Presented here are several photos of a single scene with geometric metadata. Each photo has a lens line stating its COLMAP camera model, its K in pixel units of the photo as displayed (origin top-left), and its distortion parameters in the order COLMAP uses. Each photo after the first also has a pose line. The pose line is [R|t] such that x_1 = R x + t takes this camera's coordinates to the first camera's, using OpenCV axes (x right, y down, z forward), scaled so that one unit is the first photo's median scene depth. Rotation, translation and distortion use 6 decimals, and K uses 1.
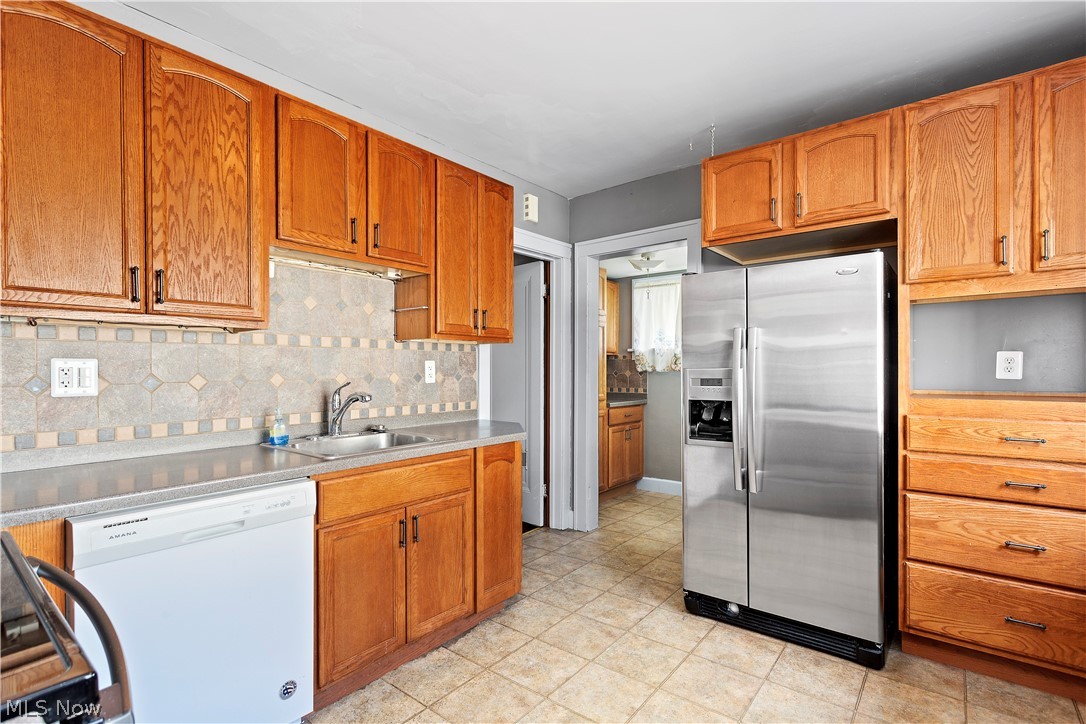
lens RADIAL K [[513.3, 0, 545.8], [0, 513.3, 367.6], [0, 0, 1]] dist [0.000366, 0.001623]
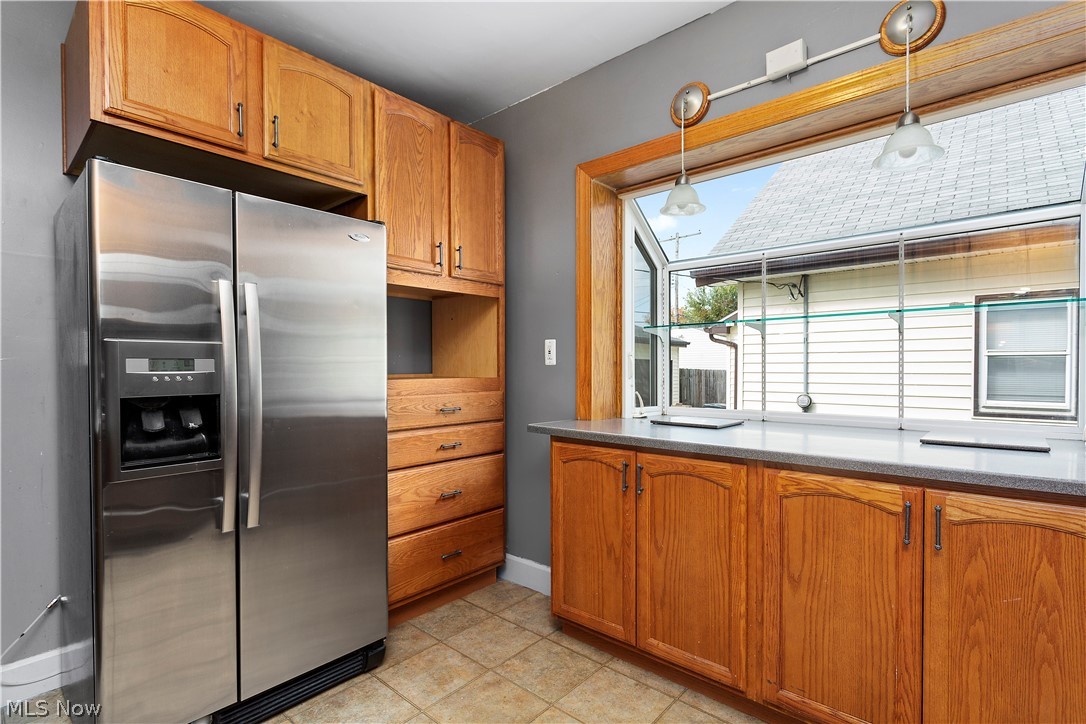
lens RADIAL K [[513.3, 0, 554.5], [0, 513.3, 374.4], [0, 0, 1]] dist [0.000366, 0.001623]
pose [[0.042455, -0.009567, 0.999053, -0.310385], [0.002007, 0.999953, 0.009490, 0.043837], [-0.999096, 0.001602, 0.042472, 0.695493]]
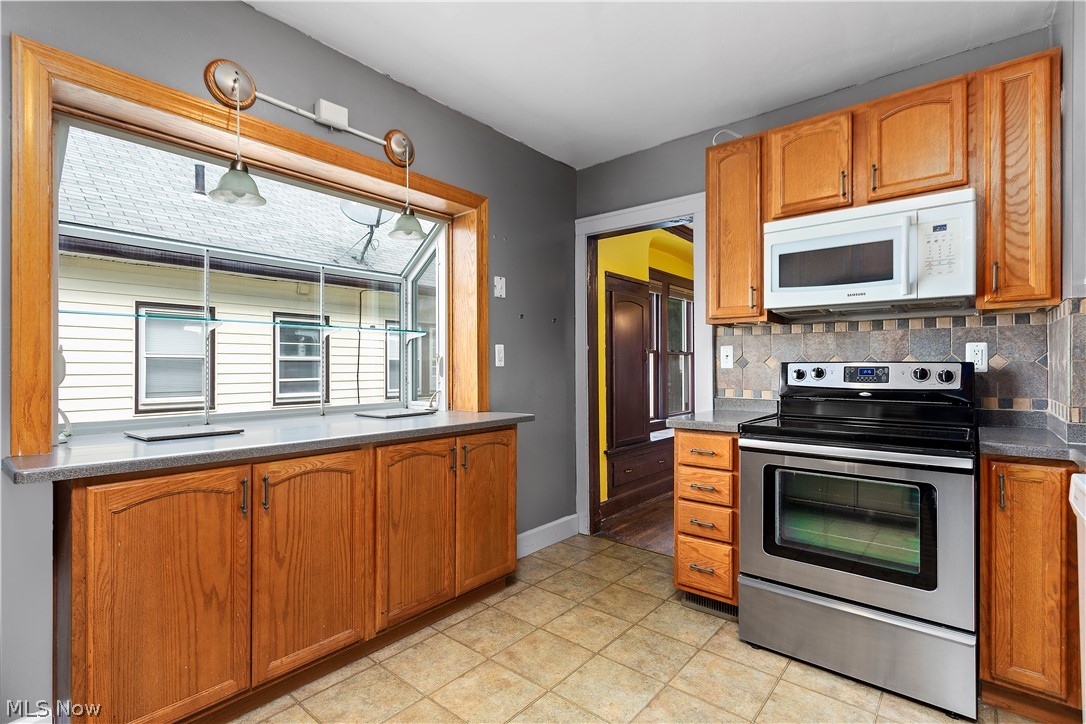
lens RADIAL K [[513.3, 0, 537.6], [0, 513.3, 365.9], [0, 0, 1]] dist [0.000366, 0.001623]
pose [[-0.999494, 0.004479, 0.031476, 0.174349], [0.004447, 0.999990, -0.001090, 0.037678], [-0.031481, -0.000950, -0.999504, 1.448599]]
